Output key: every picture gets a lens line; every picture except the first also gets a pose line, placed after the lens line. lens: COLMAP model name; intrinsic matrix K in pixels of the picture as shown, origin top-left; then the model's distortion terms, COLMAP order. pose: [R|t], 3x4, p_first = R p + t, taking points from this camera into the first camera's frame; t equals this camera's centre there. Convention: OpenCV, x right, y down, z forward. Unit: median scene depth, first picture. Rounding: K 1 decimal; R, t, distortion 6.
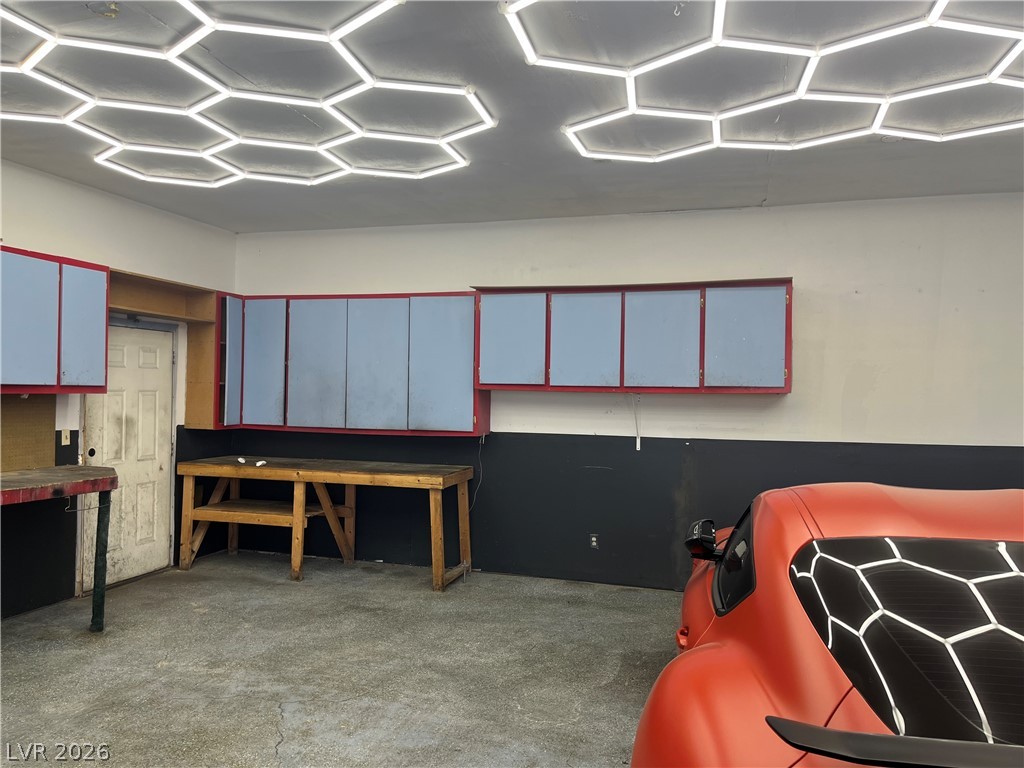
lens RADIAL K [[774.2, 0, 512.8], [0, 774.2, 383.0], [0, 0, 1]] dist [0.044007, -0.005623]
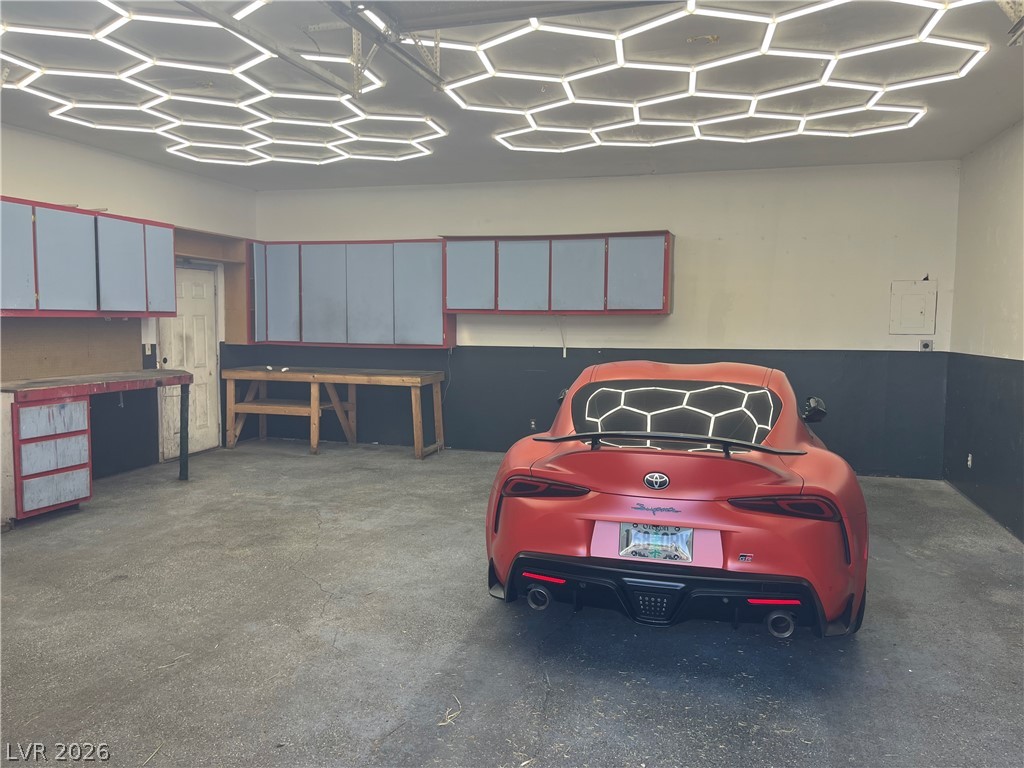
lens RADIAL K [[774.2, 0, 510.4], [0, 774.2, 384.4], [0, 0, 1]] dist [0.044007, -0.005623]
pose [[0.999923, -0.008028, 0.009434, 0.058905], [0.007095, 0.995443, 0.095098, 0.004651], [-0.010154, -0.095023, 0.995423, -0.387552]]
